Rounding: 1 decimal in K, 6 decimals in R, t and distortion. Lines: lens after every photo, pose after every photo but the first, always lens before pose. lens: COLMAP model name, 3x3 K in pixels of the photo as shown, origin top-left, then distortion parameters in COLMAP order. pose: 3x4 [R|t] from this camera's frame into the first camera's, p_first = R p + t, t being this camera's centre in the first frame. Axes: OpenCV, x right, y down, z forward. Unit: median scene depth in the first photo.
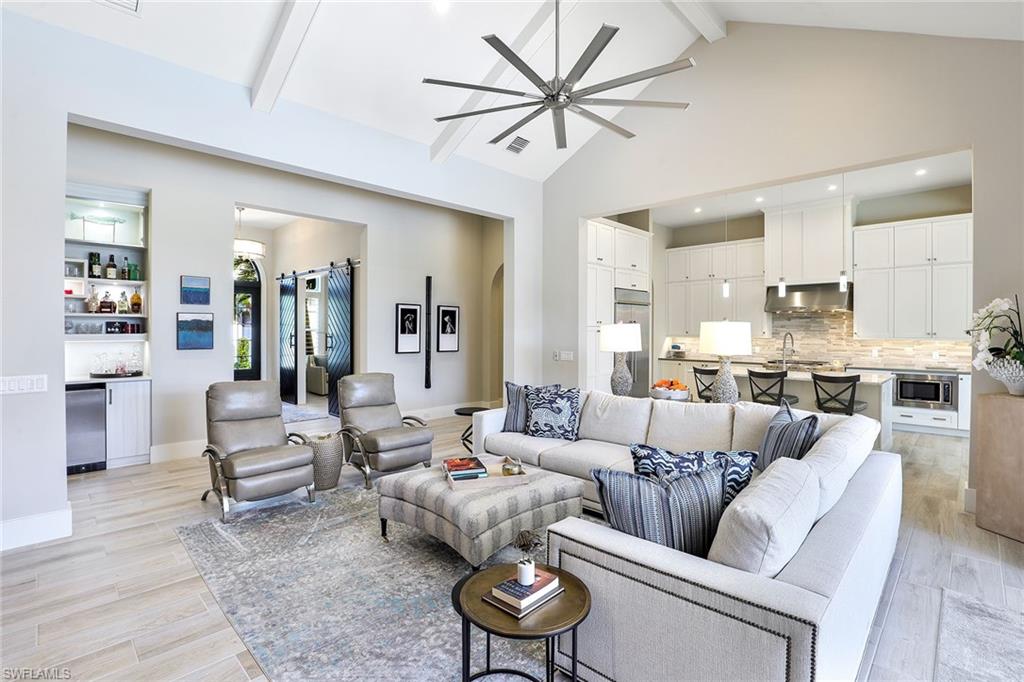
lens RADIAL K [[484.9, 0, 510.3], [0, 484.9, 331.5], [0, 0, 1]] dist [-0.027170, 0.001654]
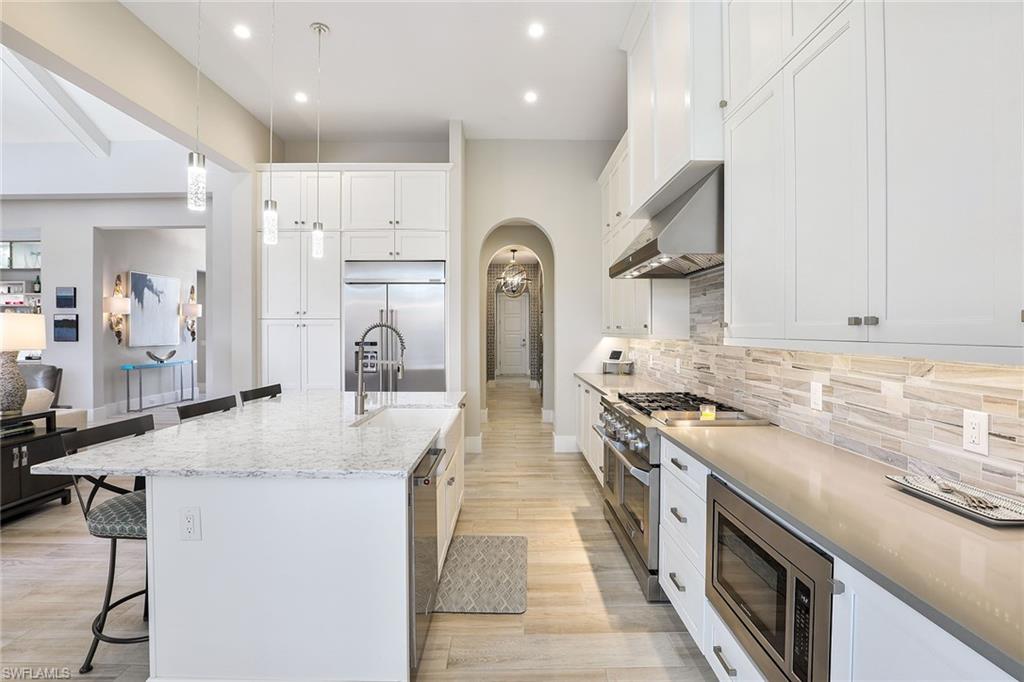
lens RADIAL K [[484.9, 0, 510.8], [0, 484.9, 337.2], [0, 0, 1]] dist [-0.027170, 0.001654]
pose [[0.704862, 0.006527, -0.709315, 0.898619], [-0.000824, 0.999965, 0.008383, 0.010343], [0.709344, -0.005324, 0.704842, 0.729103]]
